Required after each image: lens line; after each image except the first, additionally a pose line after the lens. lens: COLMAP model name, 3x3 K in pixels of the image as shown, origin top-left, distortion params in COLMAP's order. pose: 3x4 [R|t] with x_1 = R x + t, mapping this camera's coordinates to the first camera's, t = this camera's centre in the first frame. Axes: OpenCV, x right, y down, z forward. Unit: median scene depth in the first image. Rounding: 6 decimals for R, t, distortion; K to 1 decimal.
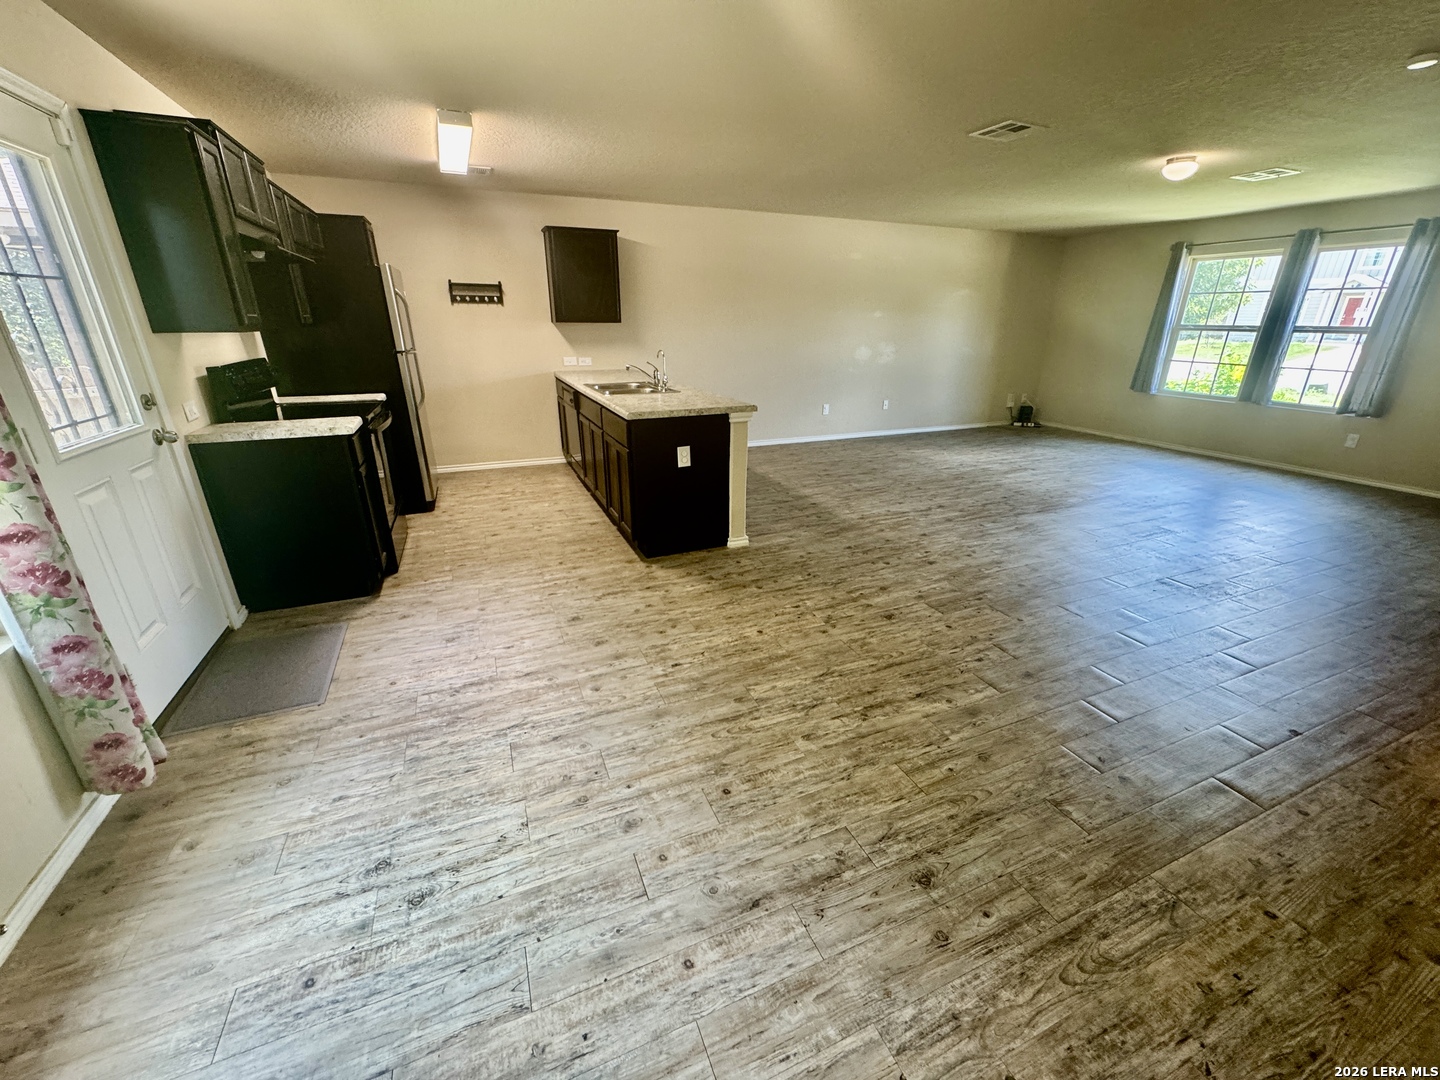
lens RADIAL K [[574.8, 0, 720.0], [0, 574.8, 540.0], [0, 0, 1]] dist [-0.003289, 0.000534]
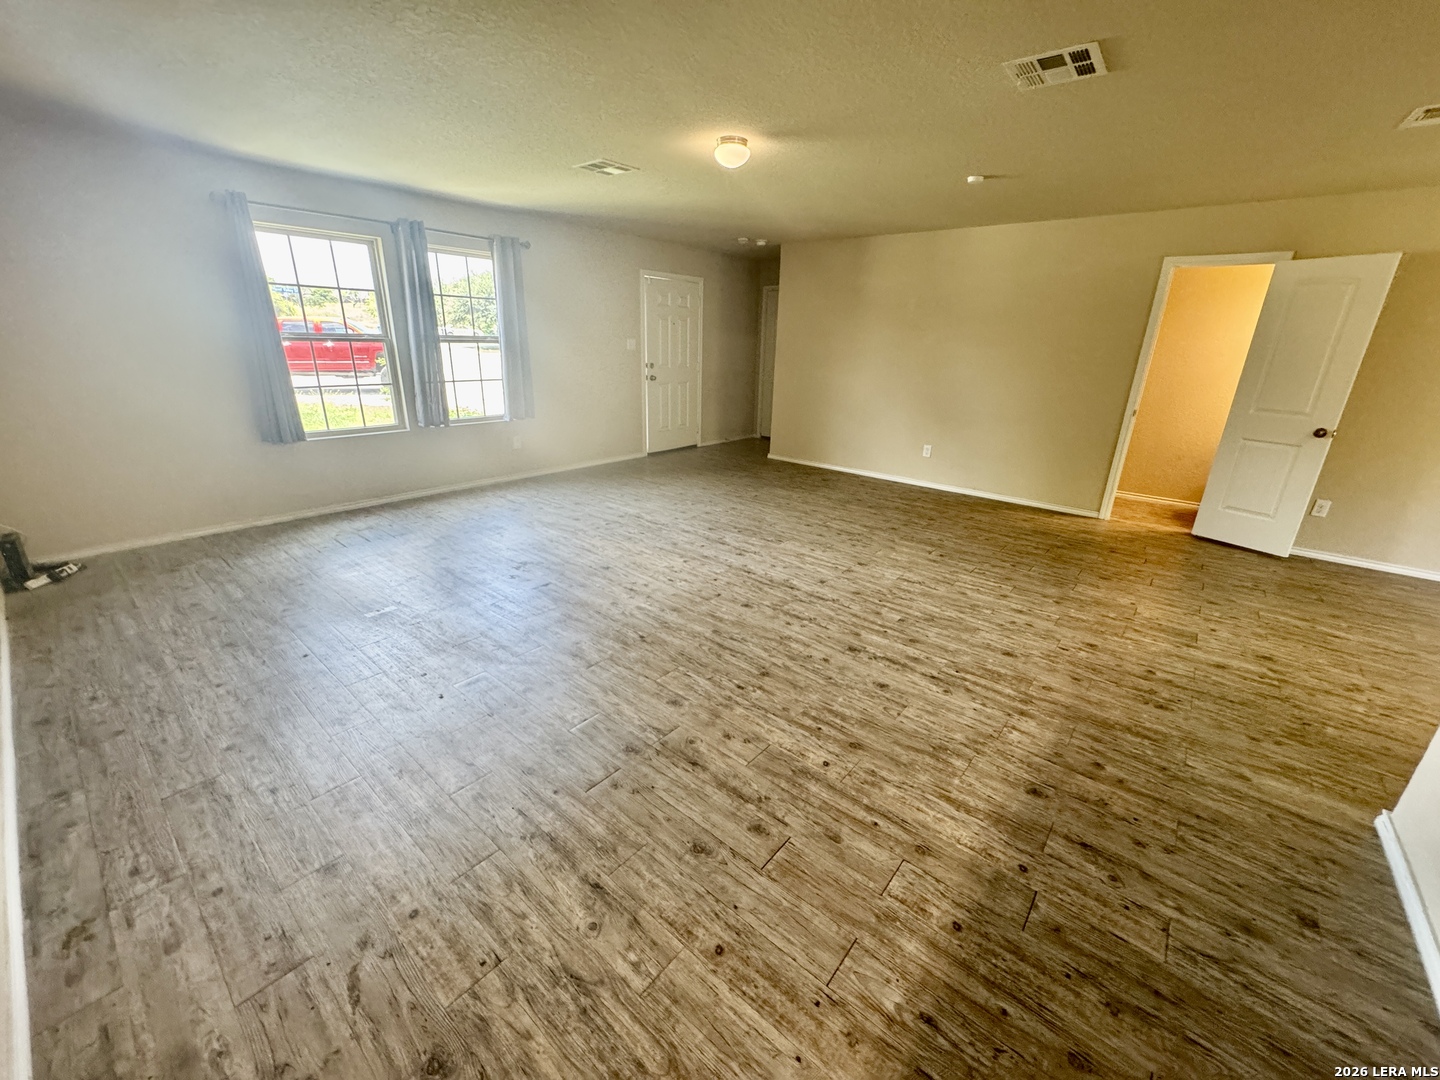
lens RADIAL K [[574.8, 0, 720.0], [0, 574.8, 540.0], [0, 0, 1]] dist [-0.003289, 0.000534]
pose [[-0.454257, -0.315030, 0.833311, -0.023869], [0.290963, 0.831629, 0.473004, -0.508313], [-0.842016, 0.457328, -0.286111, 1.301287]]
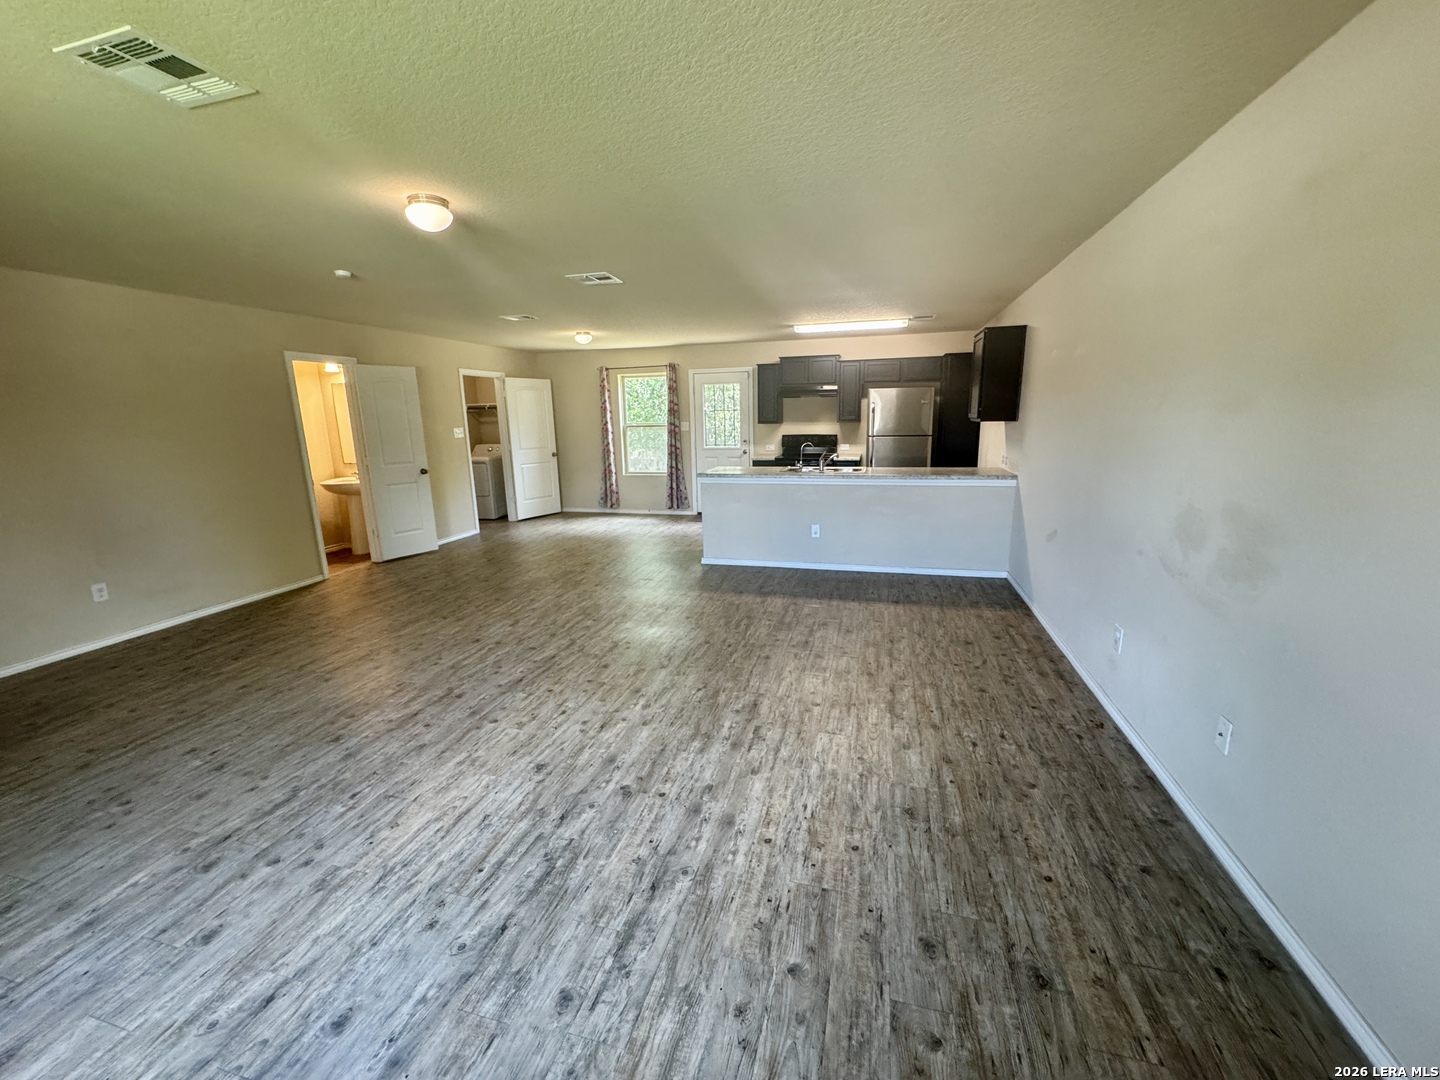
lens RADIAL K [[574.8, 0, 720.0], [0, 574.8, 540.0], [0, 0, 1]] dist [-0.003289, 0.000534]
pose [[-0.617540, 0.174614, -0.766912, 1.021586], [-0.265725, 0.871400, 0.412373, -0.596468], [0.740294, 0.458445, -0.491725, 1.523734]]
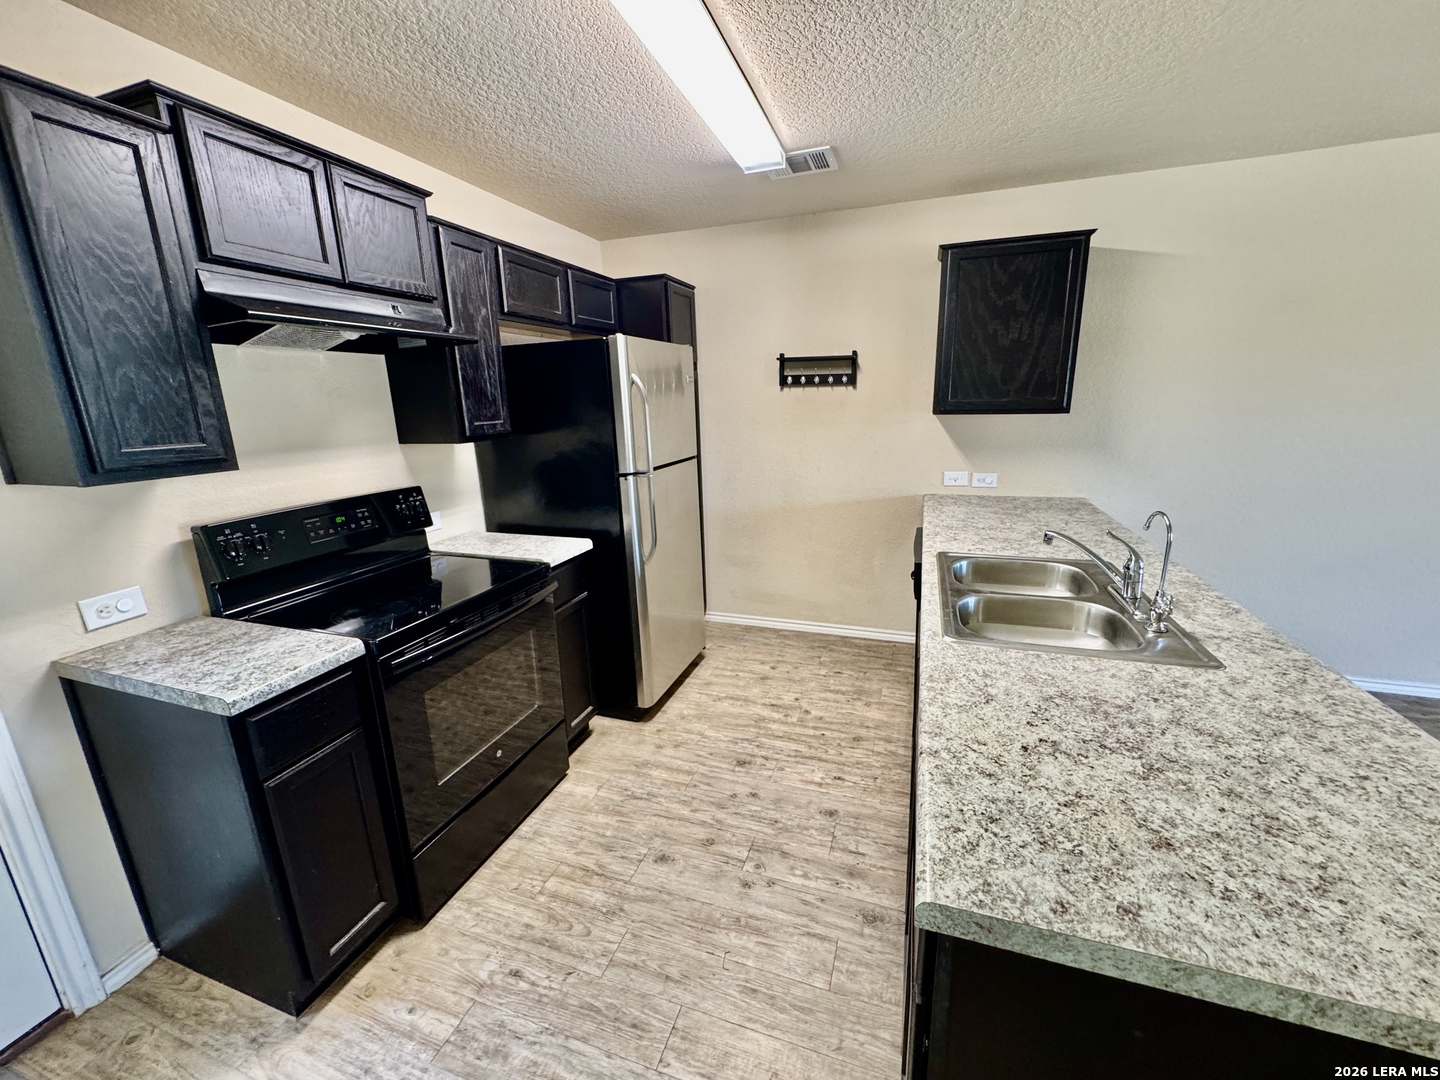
lens RADIAL K [[574.8, 0, 720.0], [0, 574.8, 540.0], [0, 0, 1]] dist [-0.003289, 0.000534]
pose [[0.741192, 0.135608, -0.657453, -0.069184], [-0.208991, 0.977325, -0.034024, -0.236712], [0.637931, 0.162621, 0.752727, 0.562960]]
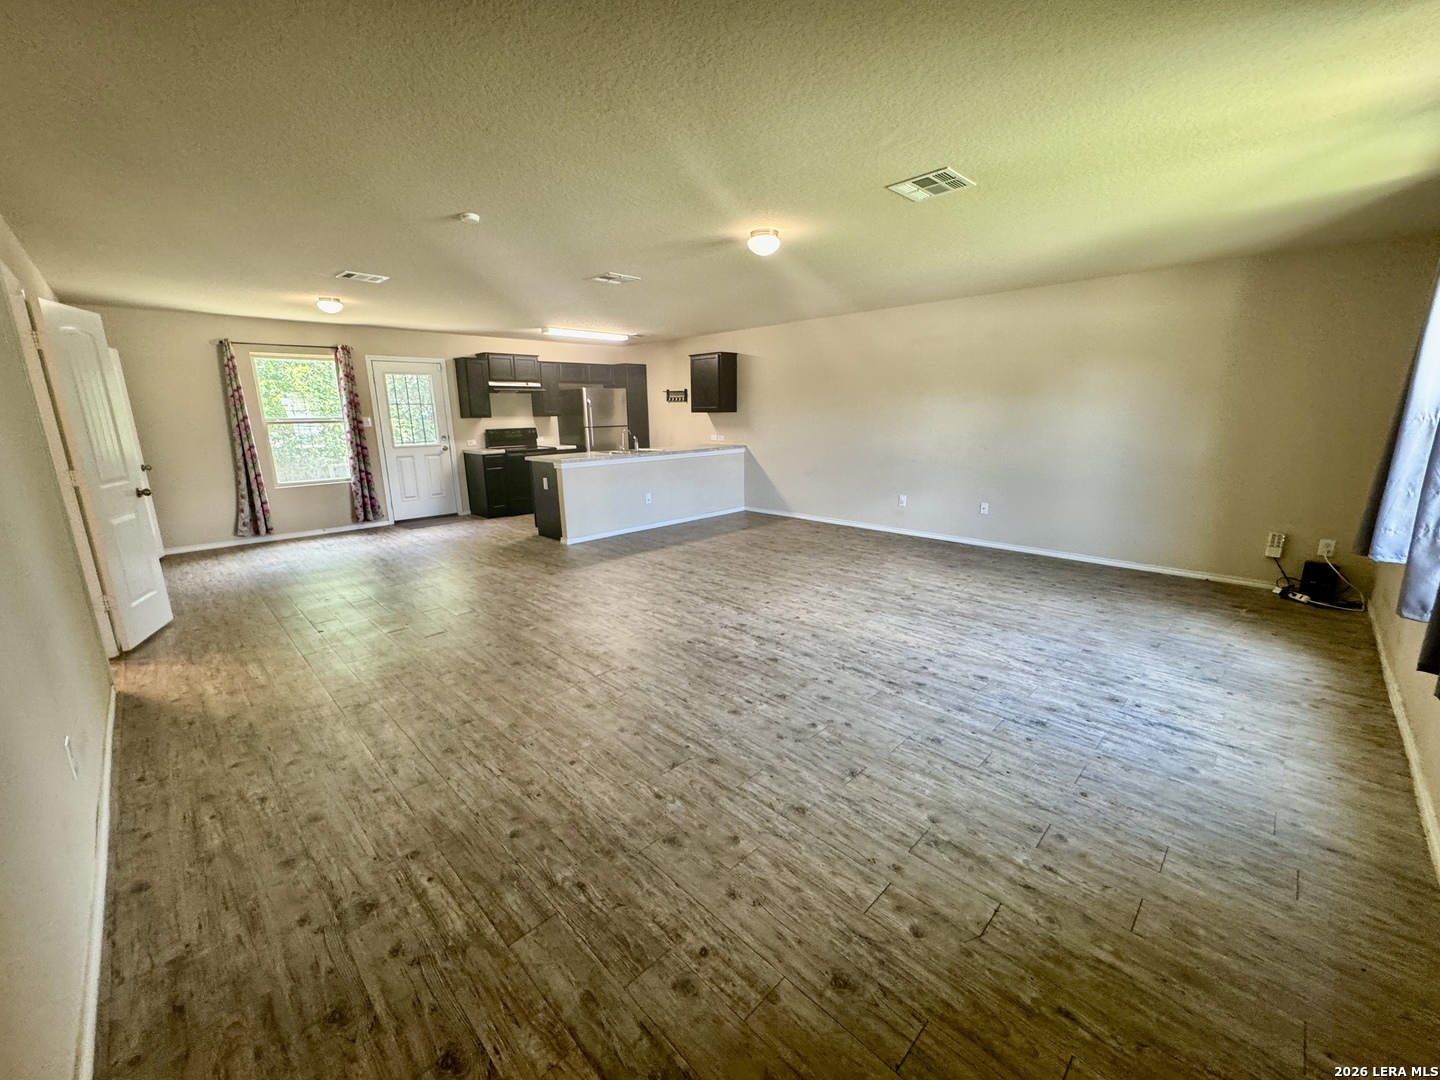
lens RADIAL K [[574.8, 0, 720.0], [0, 574.8, 540.0], [0, 0, 1]] dist [-0.003289, 0.000534]
pose [[0.376092, 0.195471, -0.905729, 1.459248], [-0.317508, 0.945502, 0.072214, -0.224289], [0.870484, 0.260417, 0.417660, 0.600294]]
